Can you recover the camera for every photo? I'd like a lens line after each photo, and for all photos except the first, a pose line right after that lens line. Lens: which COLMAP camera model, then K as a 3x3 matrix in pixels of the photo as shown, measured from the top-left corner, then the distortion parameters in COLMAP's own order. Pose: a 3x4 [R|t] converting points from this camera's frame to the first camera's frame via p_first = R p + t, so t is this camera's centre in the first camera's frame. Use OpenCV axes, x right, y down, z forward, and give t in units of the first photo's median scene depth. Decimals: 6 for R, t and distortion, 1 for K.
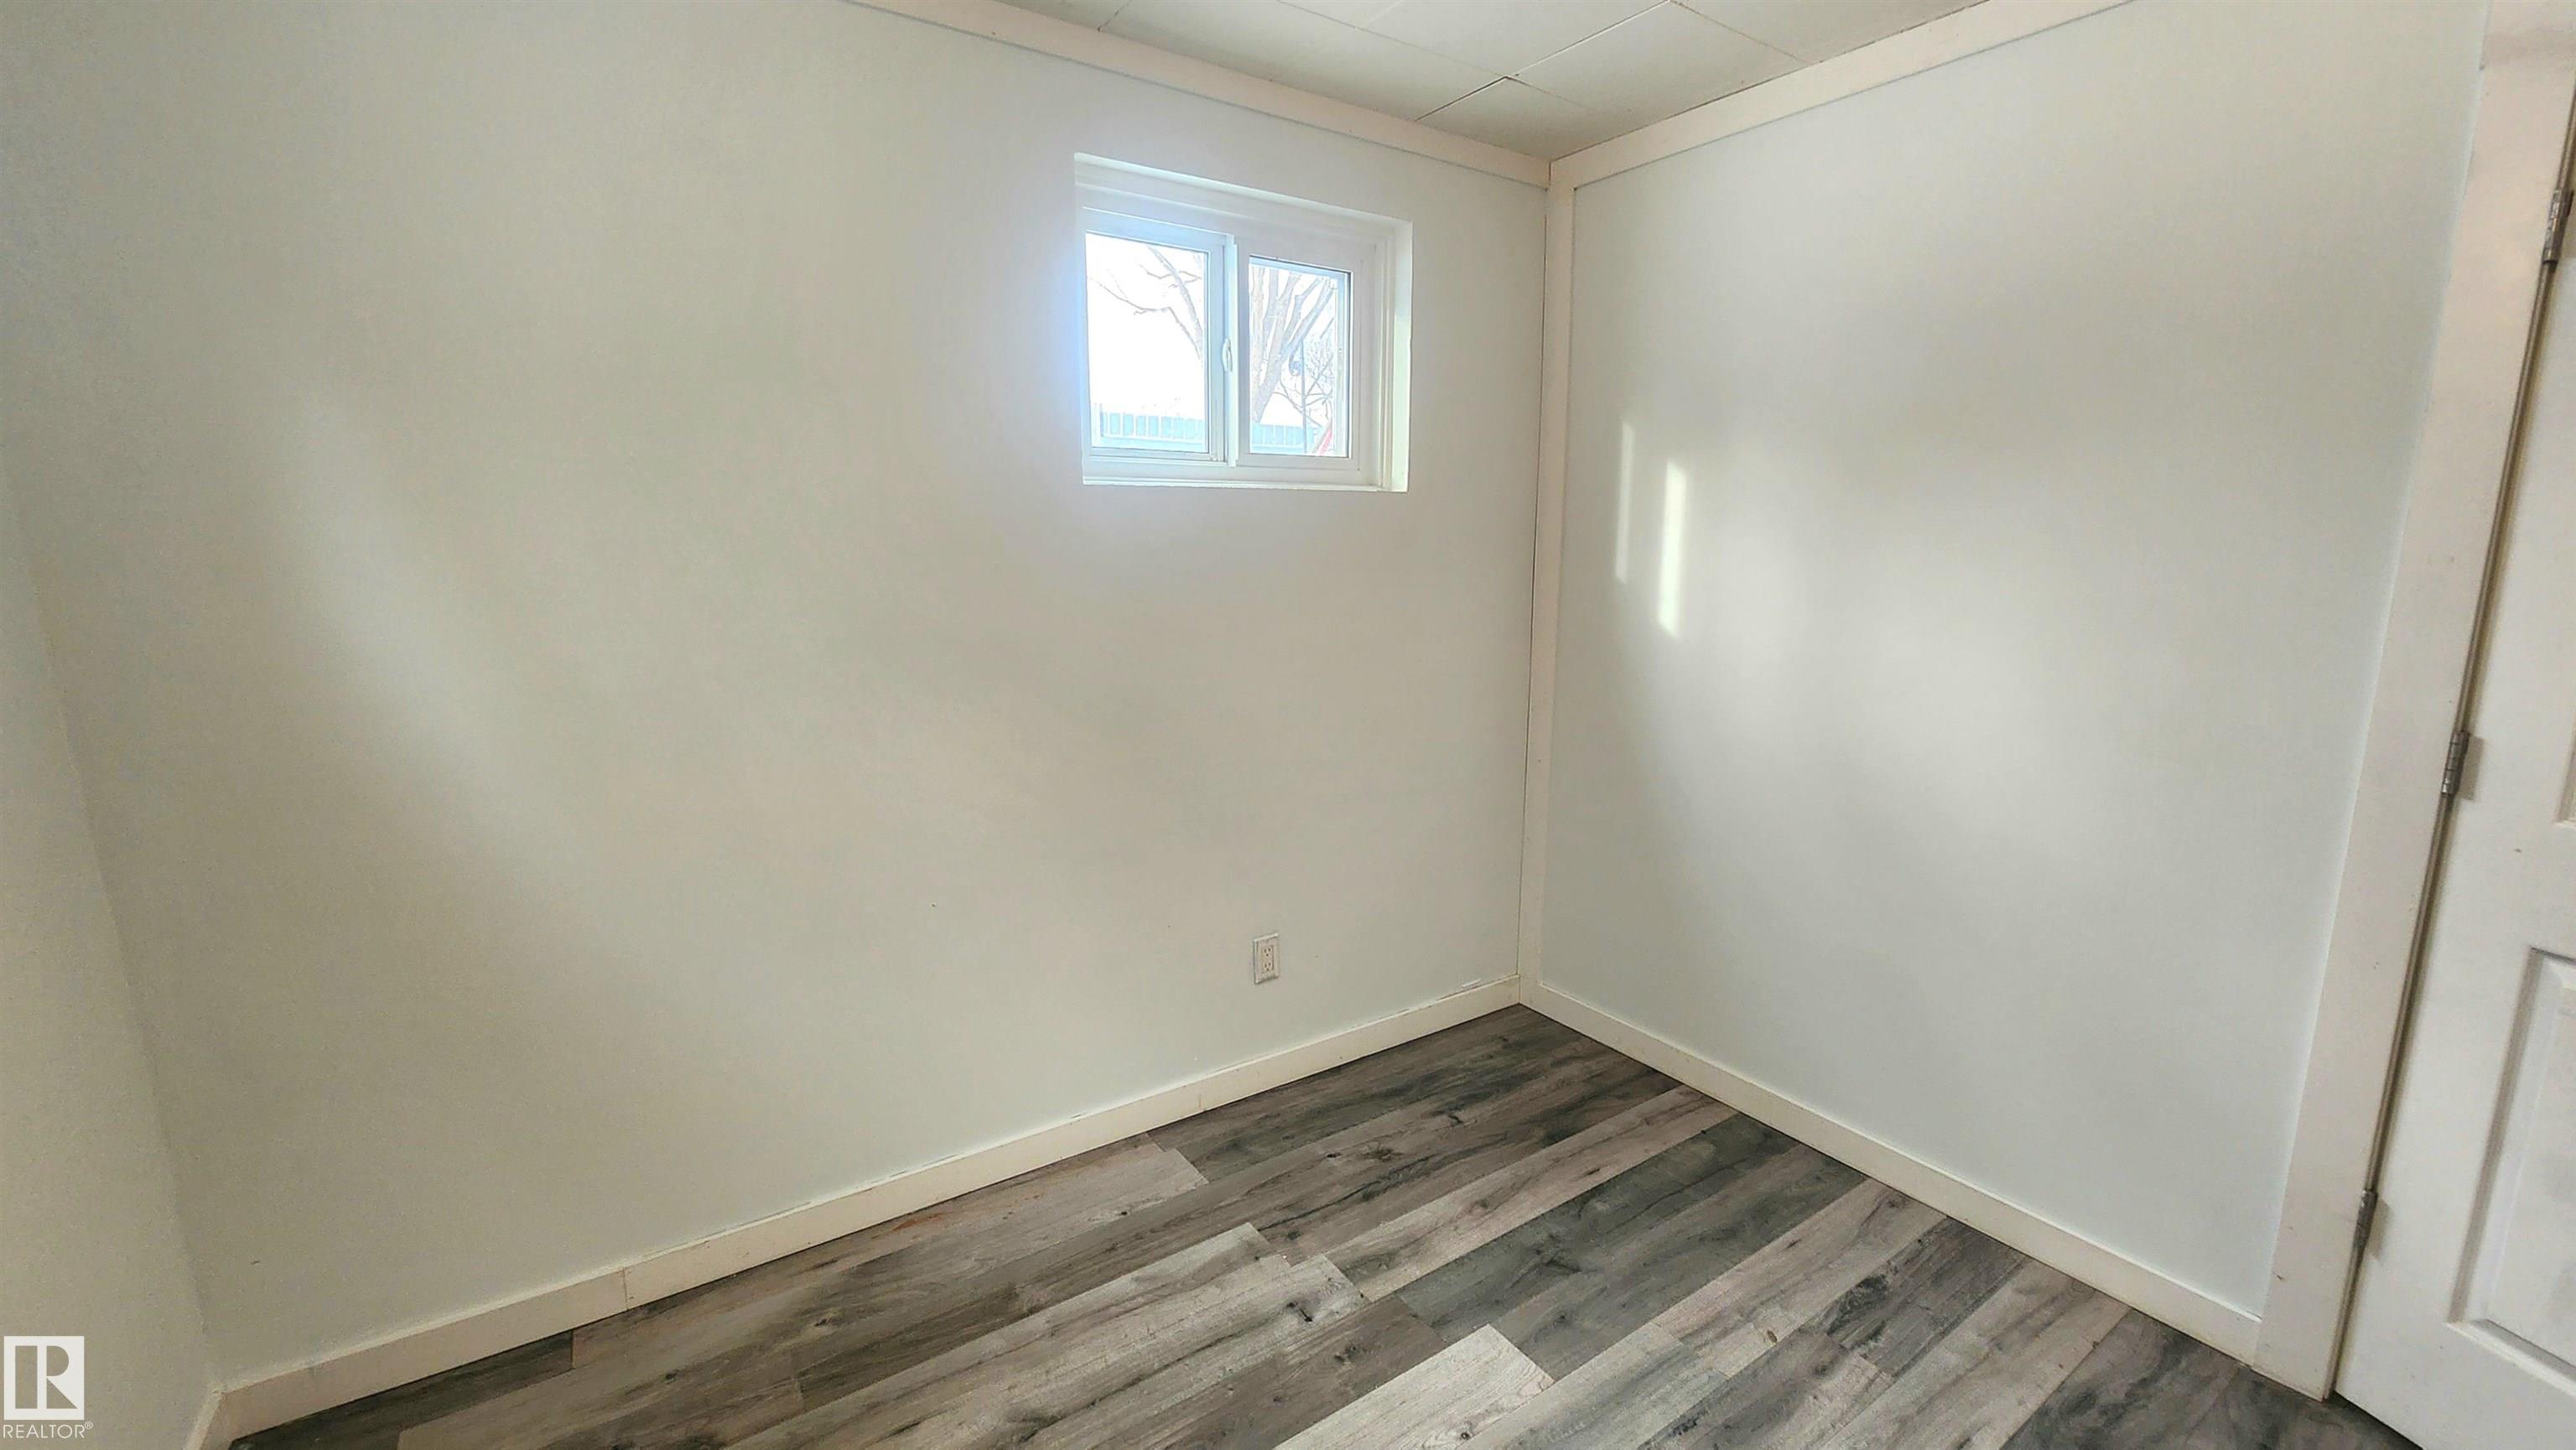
lens RADIAL K [[1041.5, 0, 1284.8], [0, 1041.5, 710.0], [0, 0, 1]] dist [0.001608, -0.000450]
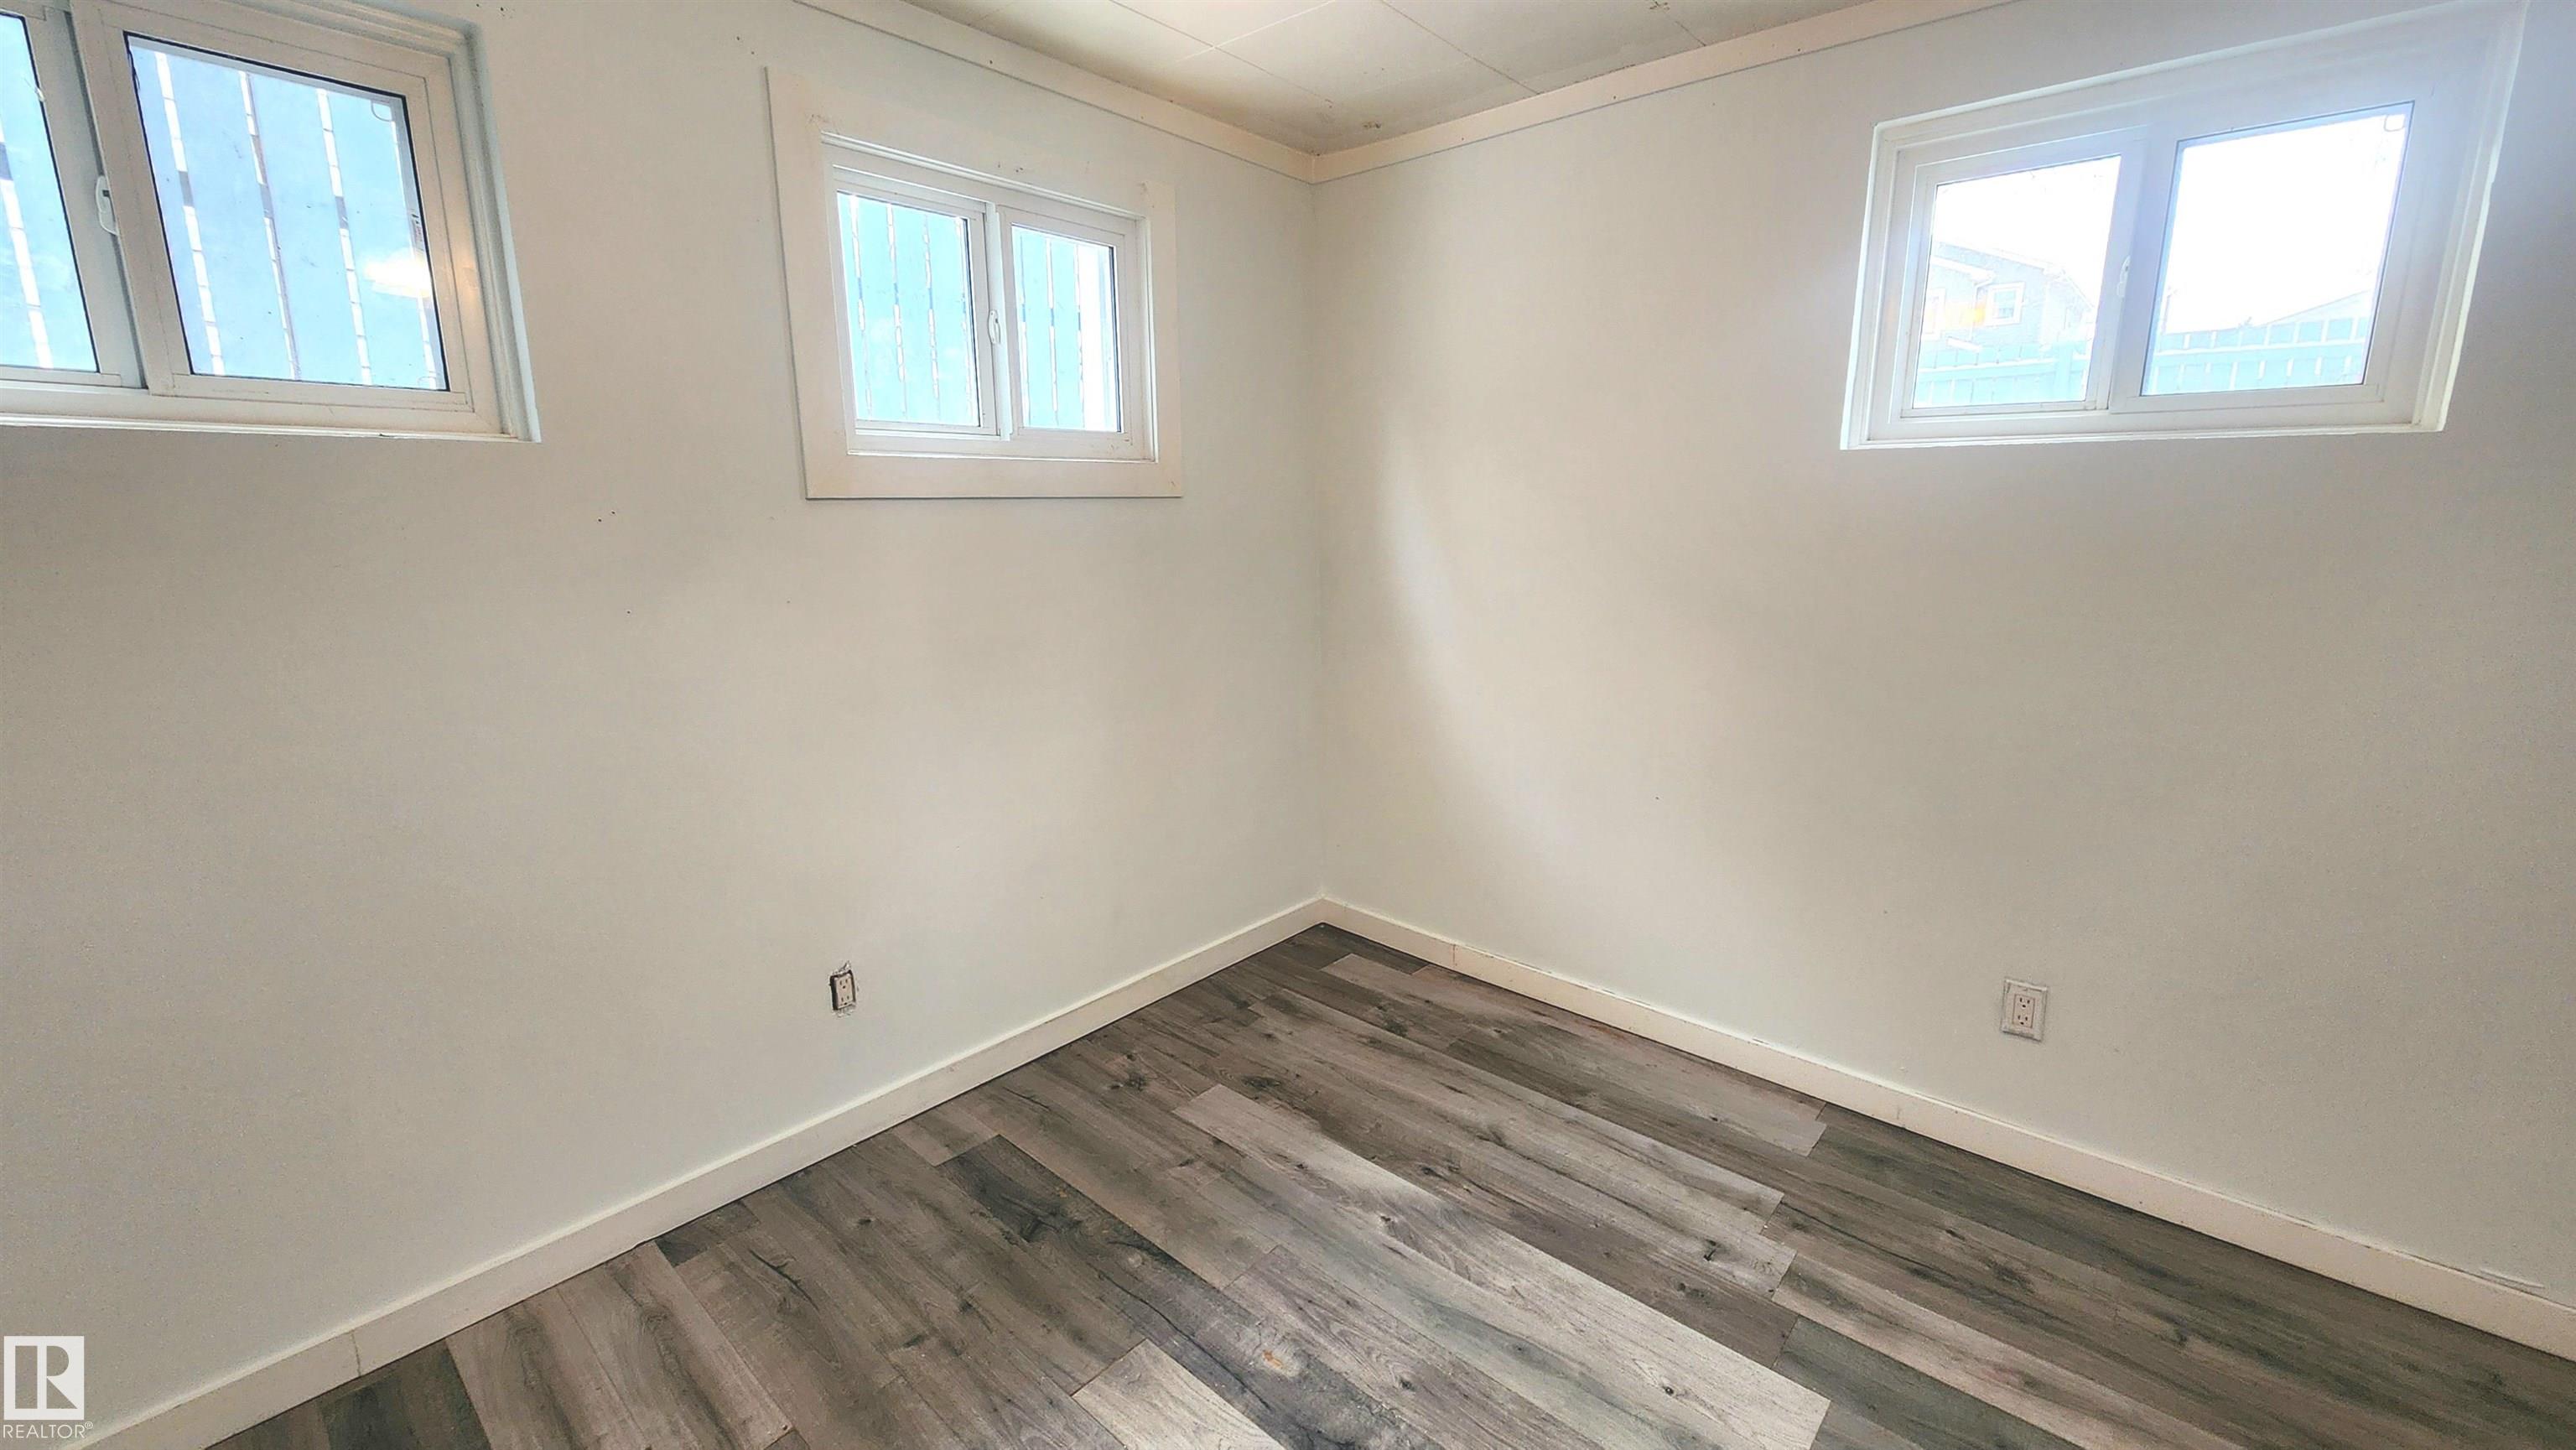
lens RADIAL K [[1041.5, 0, 1284.8], [0, 1041.5, 710.0], [0, 0, 1]] dist [0.001608, -0.000450]
pose [[0.243090, 0.194434, -0.950317, 0.730292], [-0.151155, 0.975330, 0.160886, -0.051979], [0.958154, 0.104535, 0.266483, 0.230237]]
